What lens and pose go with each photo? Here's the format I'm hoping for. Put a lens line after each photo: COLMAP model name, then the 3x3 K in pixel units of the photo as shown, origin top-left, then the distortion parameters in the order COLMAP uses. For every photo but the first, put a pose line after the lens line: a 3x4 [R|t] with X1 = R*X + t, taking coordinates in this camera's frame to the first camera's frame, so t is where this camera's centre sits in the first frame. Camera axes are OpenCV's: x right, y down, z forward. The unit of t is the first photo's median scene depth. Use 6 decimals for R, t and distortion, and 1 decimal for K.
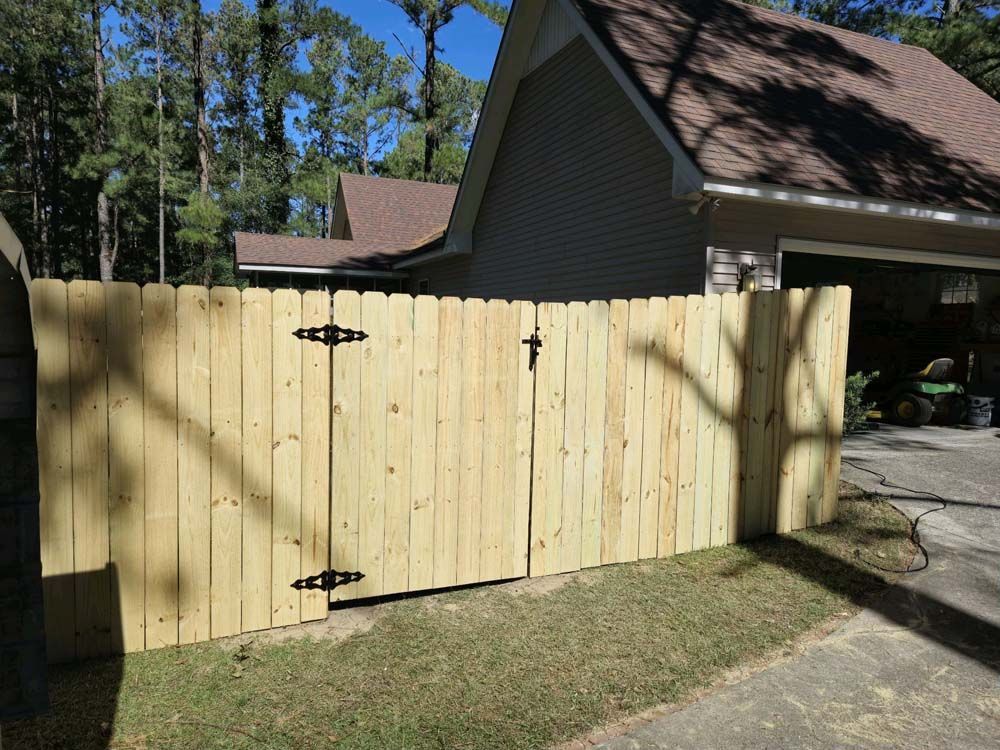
lens RADIAL K [[680.4, 0, 500.3], [0, 680.4, 380.3], [0, 0, 1]] dist [0.012798, -0.005192]
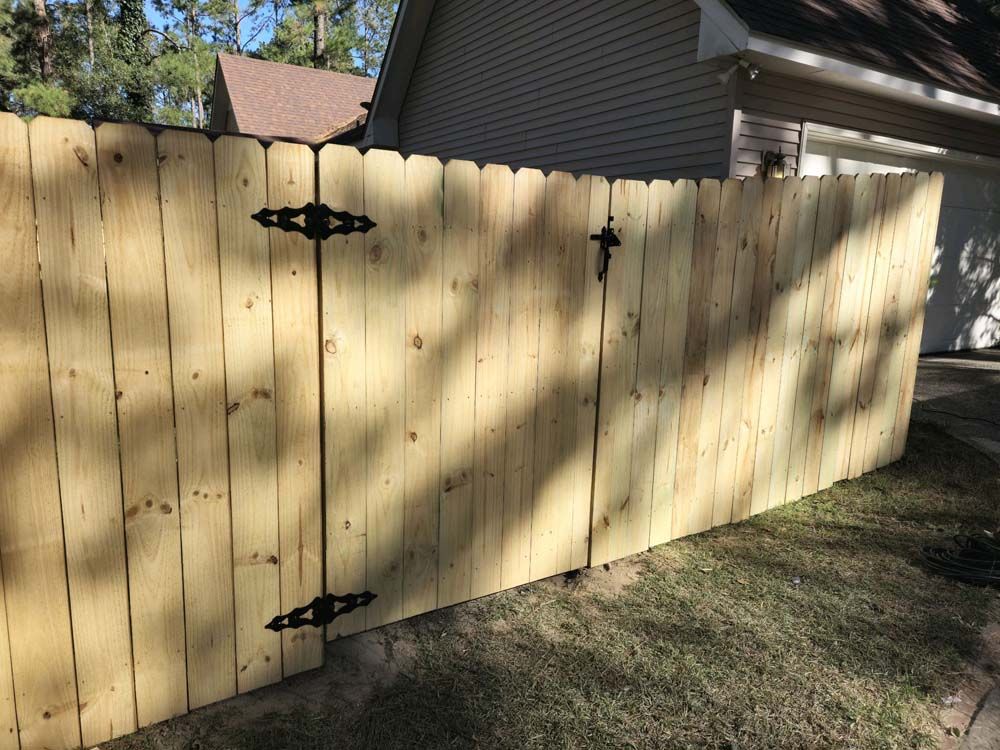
lens RADIAL K [[680.4, 0, 498.6], [0, 680.4, 369.3], [0, 0, 1]] dist [0.012798, -0.005192]
pose [[0.987793, -0.025105, 0.153734, -0.179863], [0.008278, 0.993993, 0.109131, -0.001453], [-0.155551, -0.106527, 0.982067, 0.362460]]
